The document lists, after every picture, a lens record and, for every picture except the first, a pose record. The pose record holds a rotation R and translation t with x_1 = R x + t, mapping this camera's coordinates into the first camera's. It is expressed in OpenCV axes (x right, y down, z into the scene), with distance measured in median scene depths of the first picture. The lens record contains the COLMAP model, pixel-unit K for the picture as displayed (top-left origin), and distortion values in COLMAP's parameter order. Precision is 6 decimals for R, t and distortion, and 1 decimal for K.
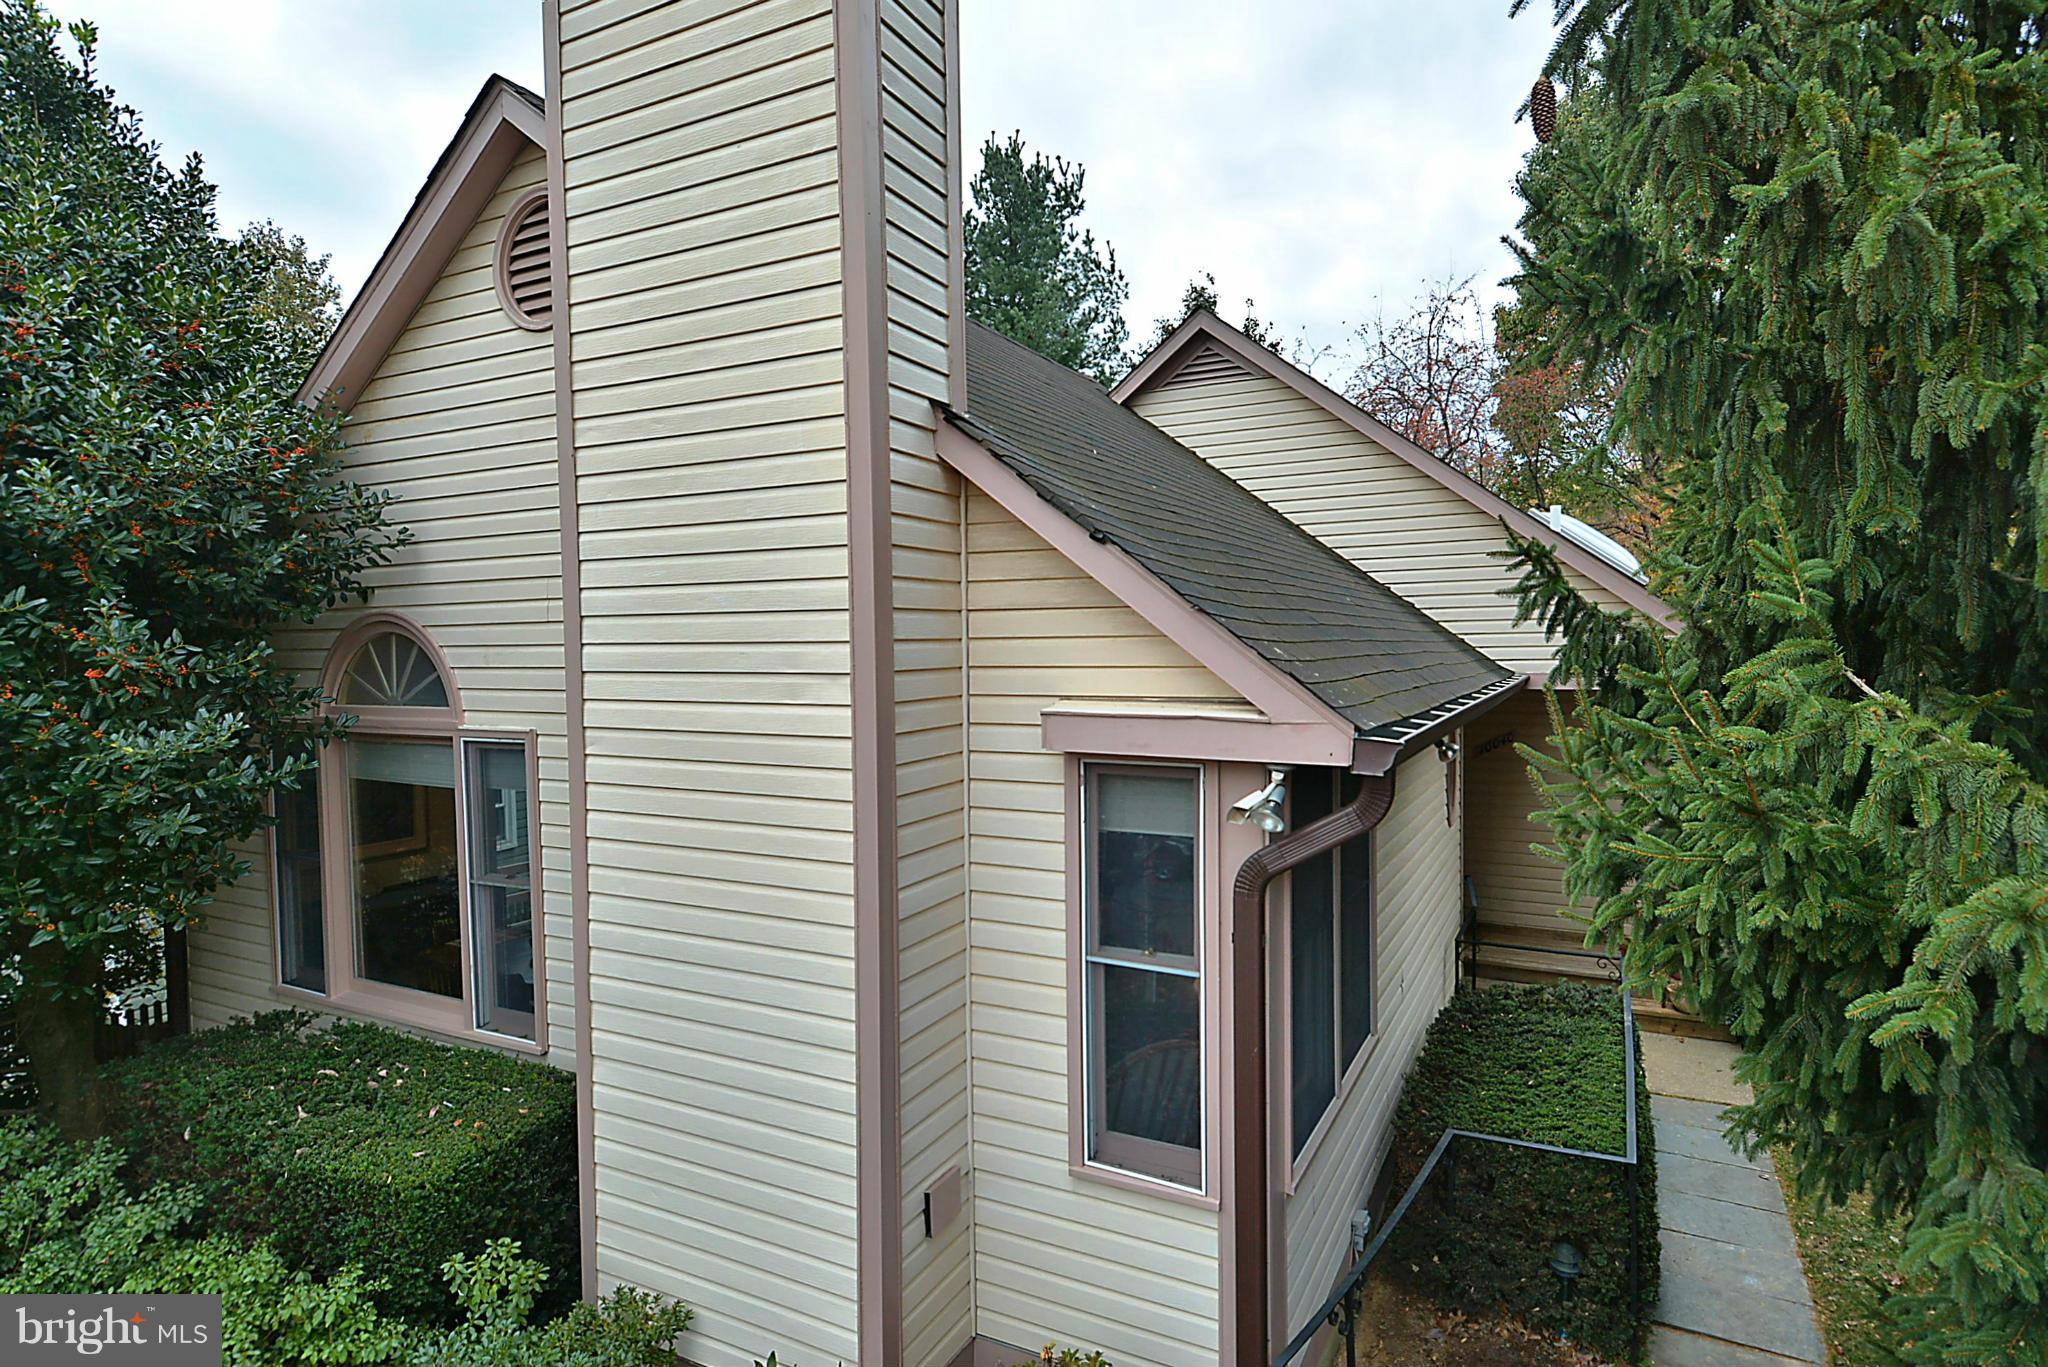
lens RADIAL K [[1093.8, 0, 1035.4], [0, 1093.8, 684.7], [0, 0, 1]] dist [0.010578, -0.004029]
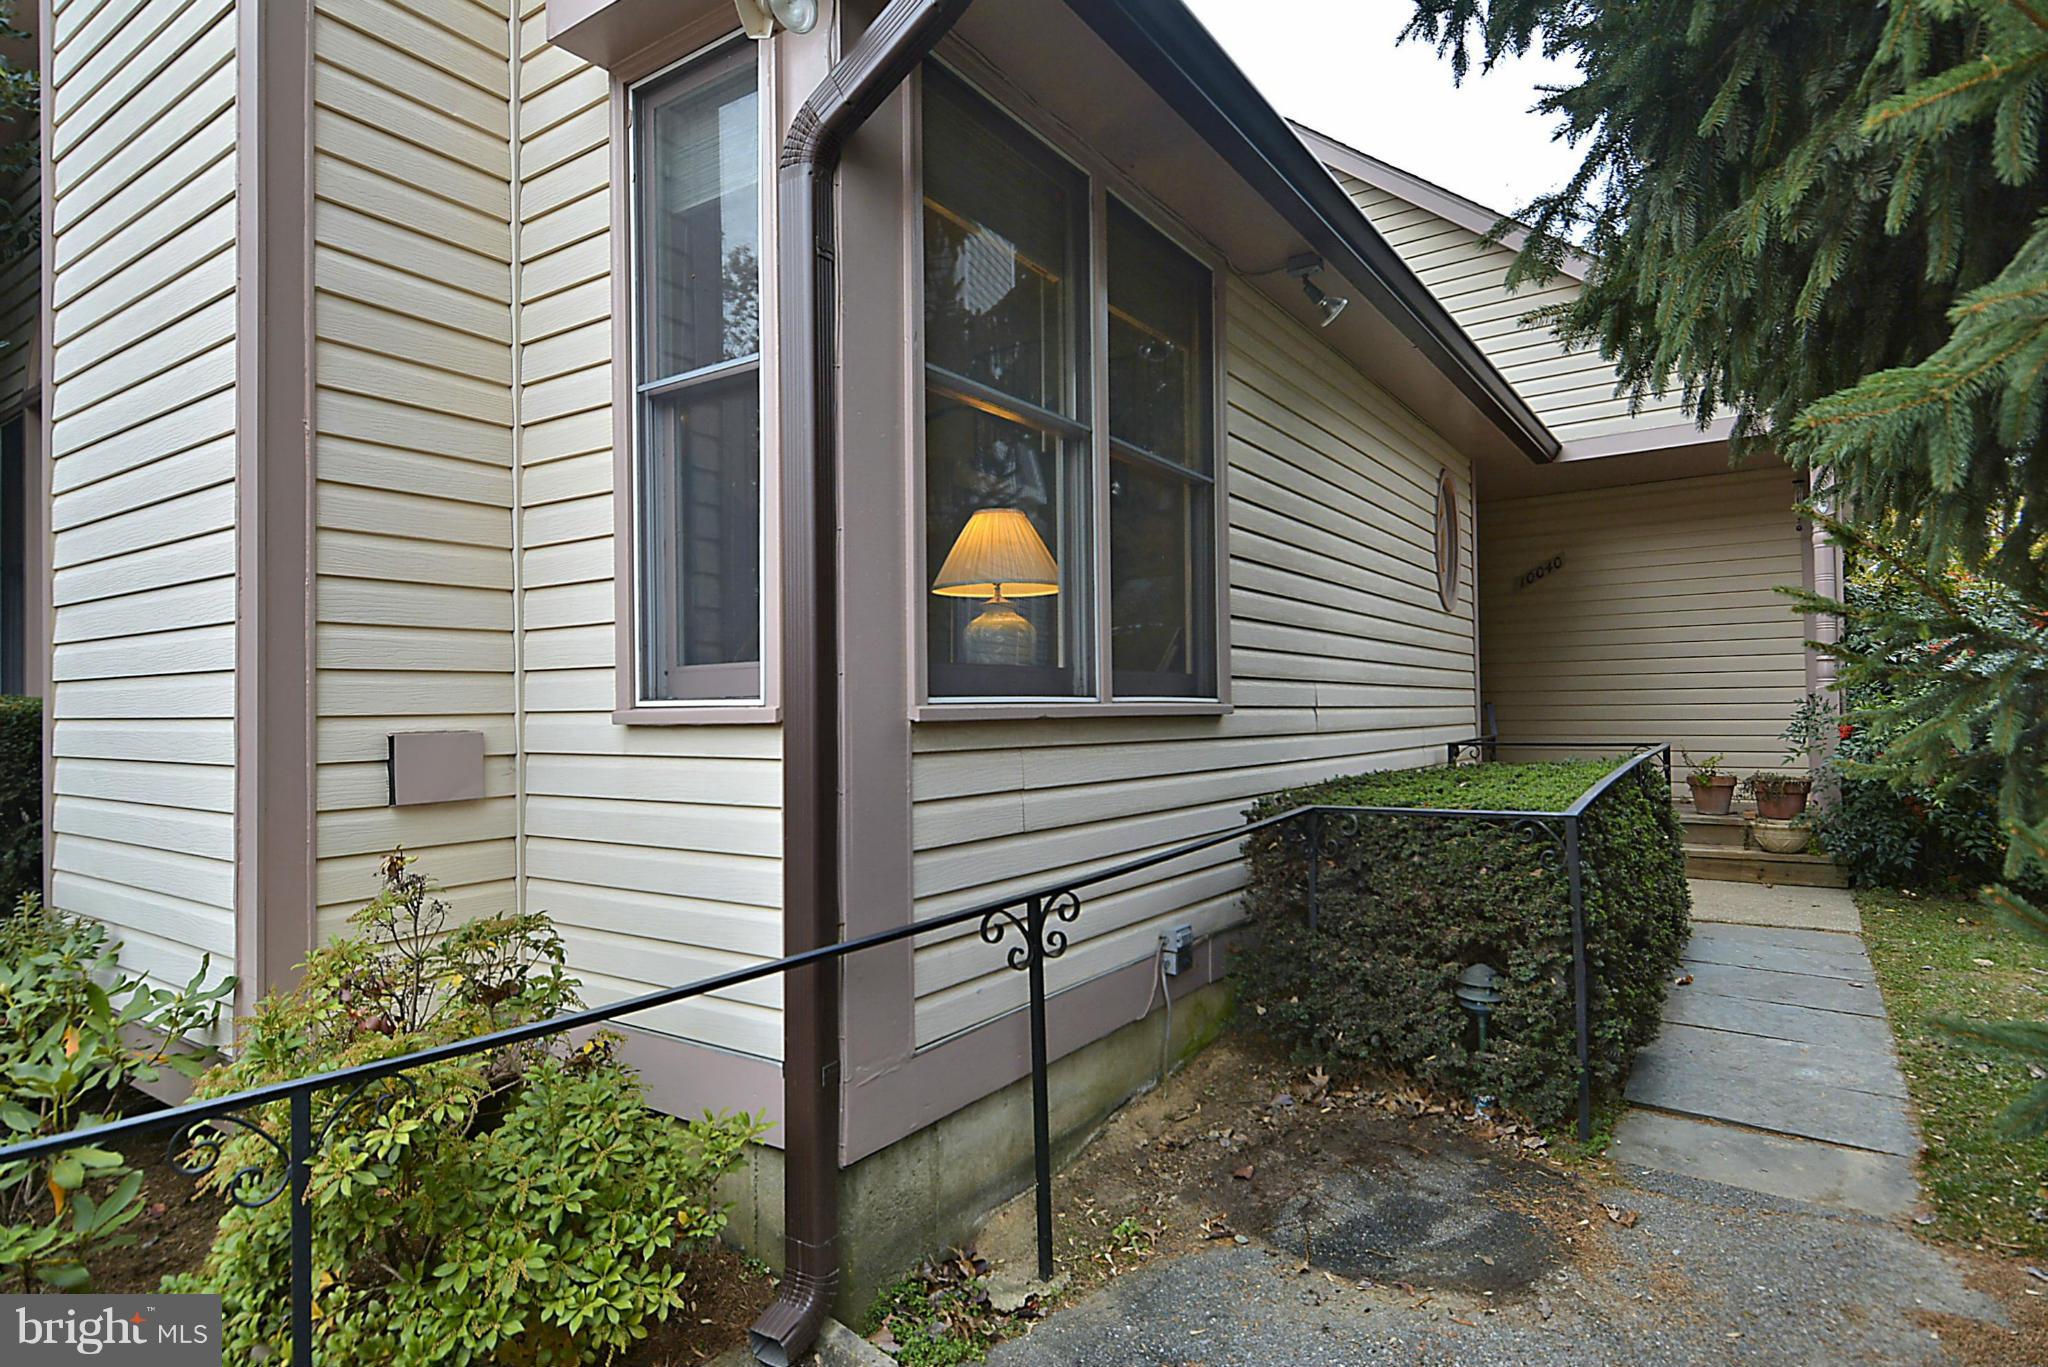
lens RADIAL K [[1093.8, 0, 1025.6], [0, 1093.8, 685.5], [0, 0, 1]] dist [0.010578, -0.004029]
pose [[0.992505, -0.005313, -0.122090, 0.295791], [-0.000641, 0.998814, -0.048677, 0.377154], [0.122203, 0.048391, 0.991325, 0.313204]]
